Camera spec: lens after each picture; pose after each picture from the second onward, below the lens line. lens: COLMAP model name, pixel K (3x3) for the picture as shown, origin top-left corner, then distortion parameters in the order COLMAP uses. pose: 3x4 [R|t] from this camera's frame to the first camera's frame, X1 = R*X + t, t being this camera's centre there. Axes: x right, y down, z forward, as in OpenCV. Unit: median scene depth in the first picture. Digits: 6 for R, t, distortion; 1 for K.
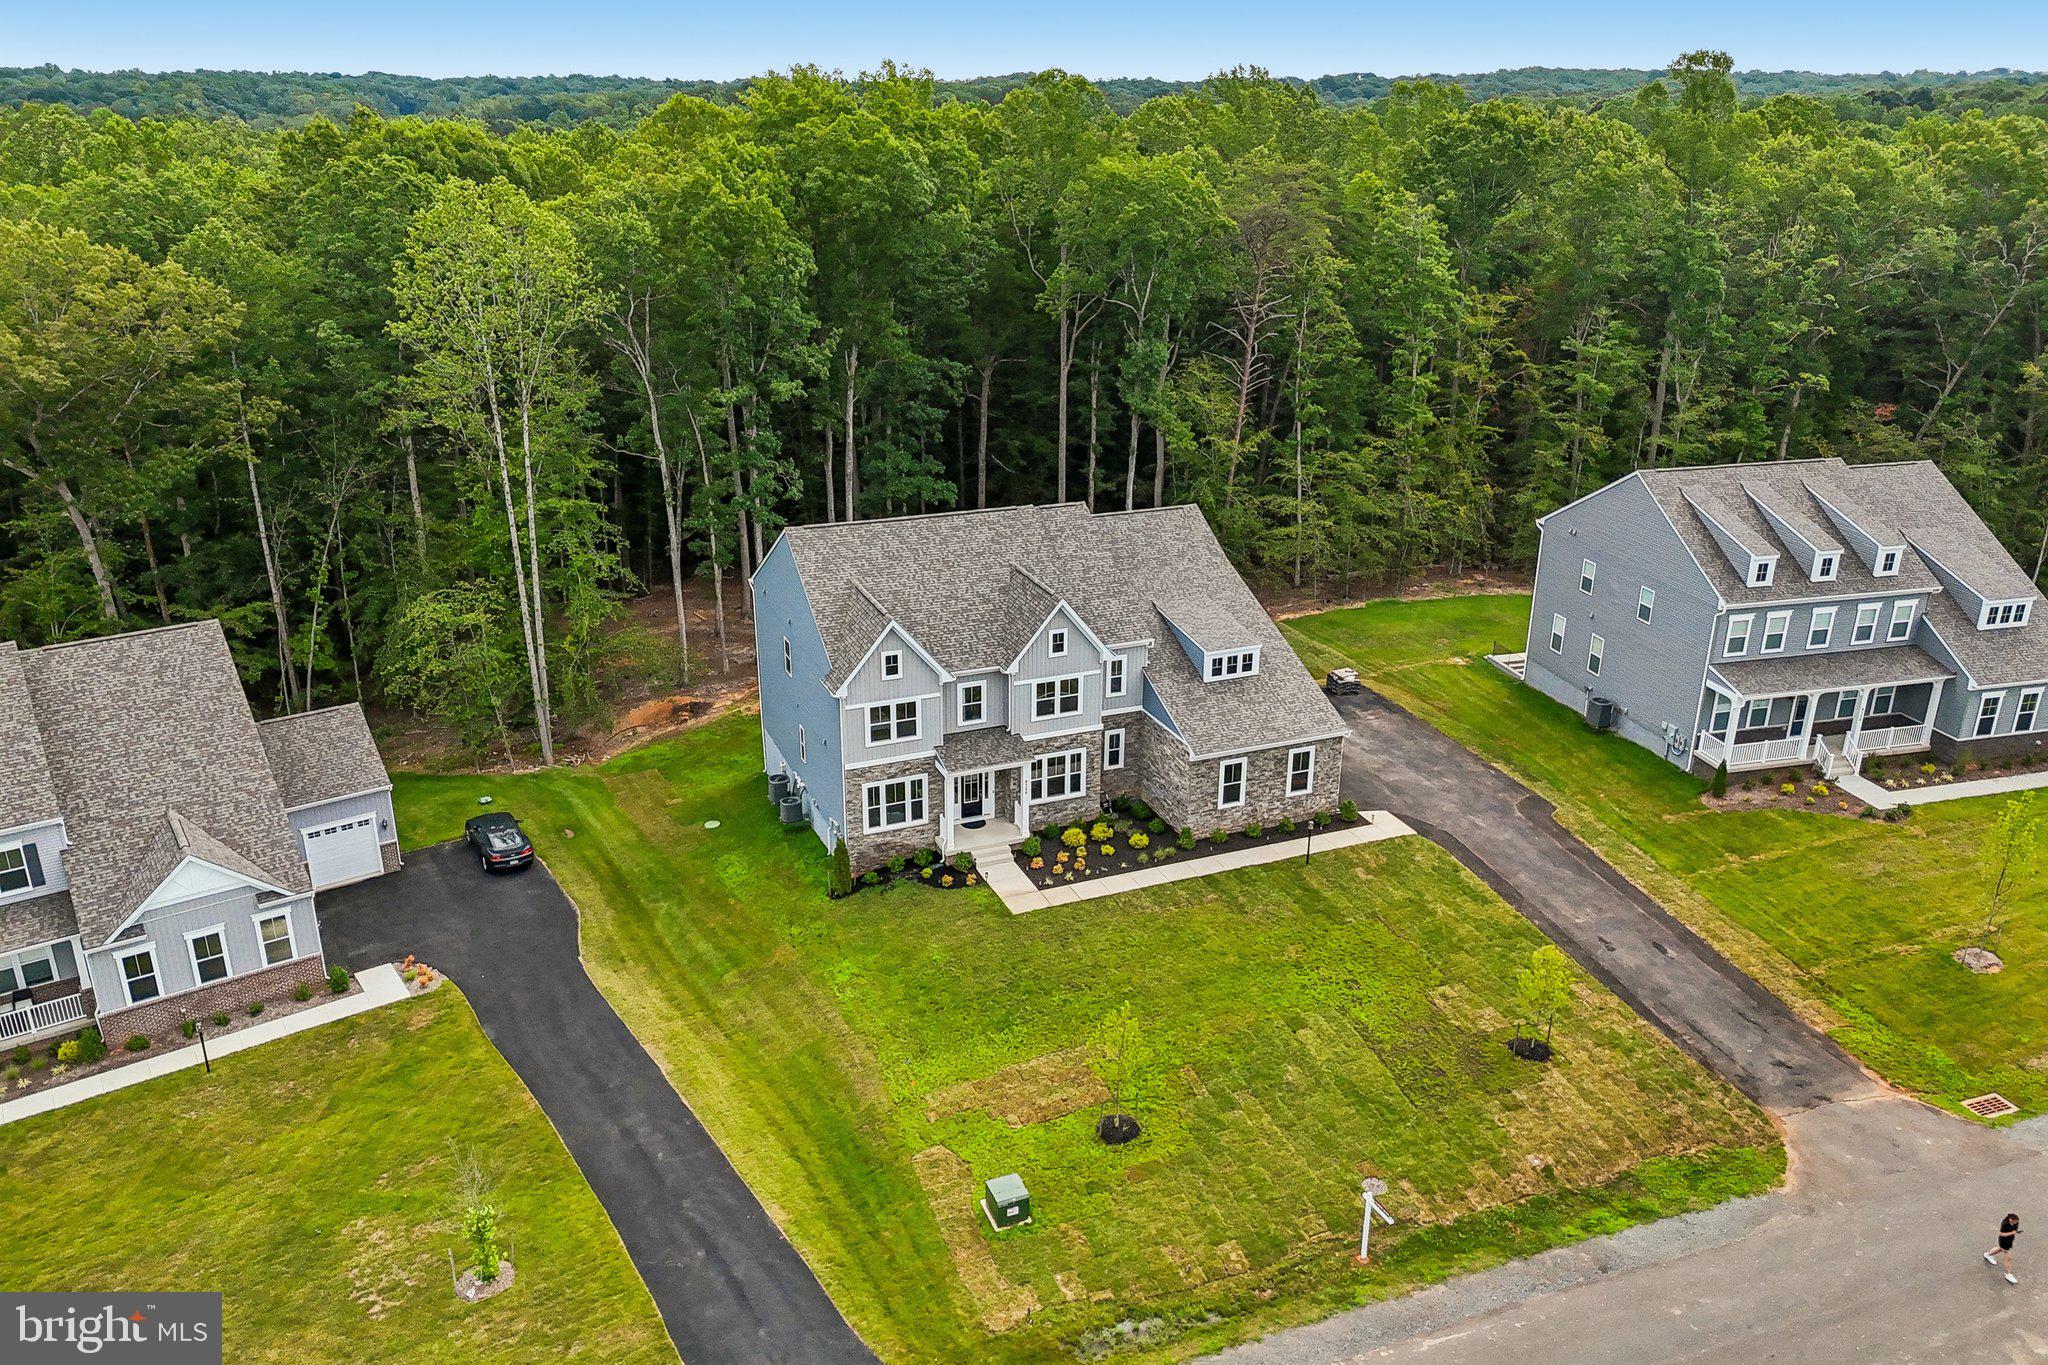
lens RADIAL K [[1509.8, 0, 1024.0], [0, 1509.8, 682.5], [0, 0, 1]] dist [0.082132, -0.085978]
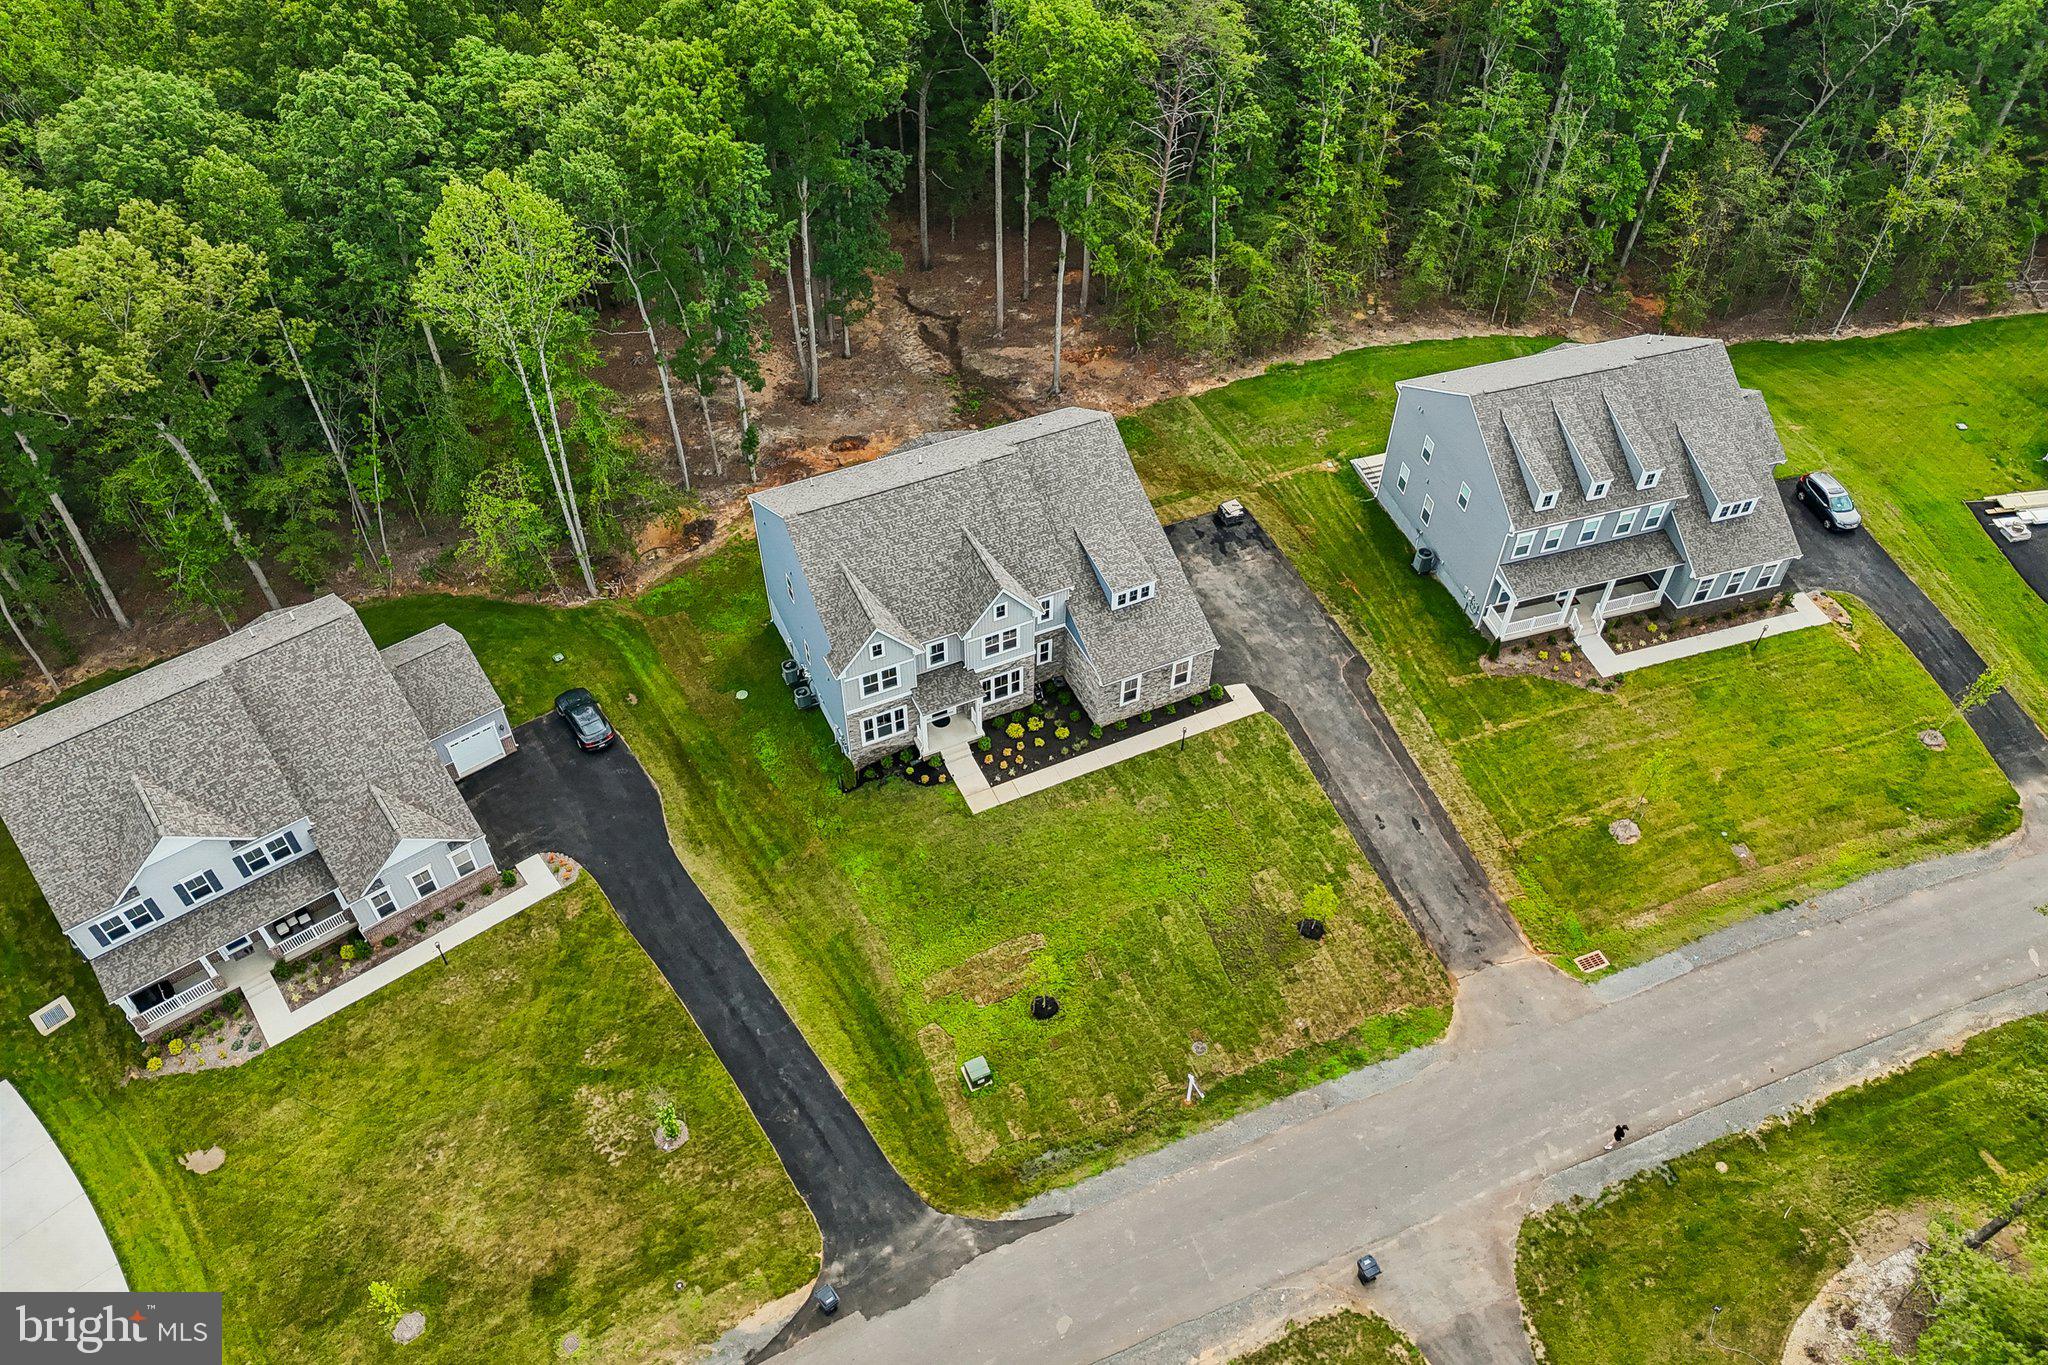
lens RADIAL K [[1509.8, 0, 1024.0], [0, 1509.8, 682.5], [0, 0, 1]] dist [0.082132, -0.085978]
pose [[0.999151, -0.029787, 0.028467, 0.003597], [0.014215, 0.897686, 0.440406, -0.544445], [-0.038673, -0.439627, 0.897347, -0.211086]]
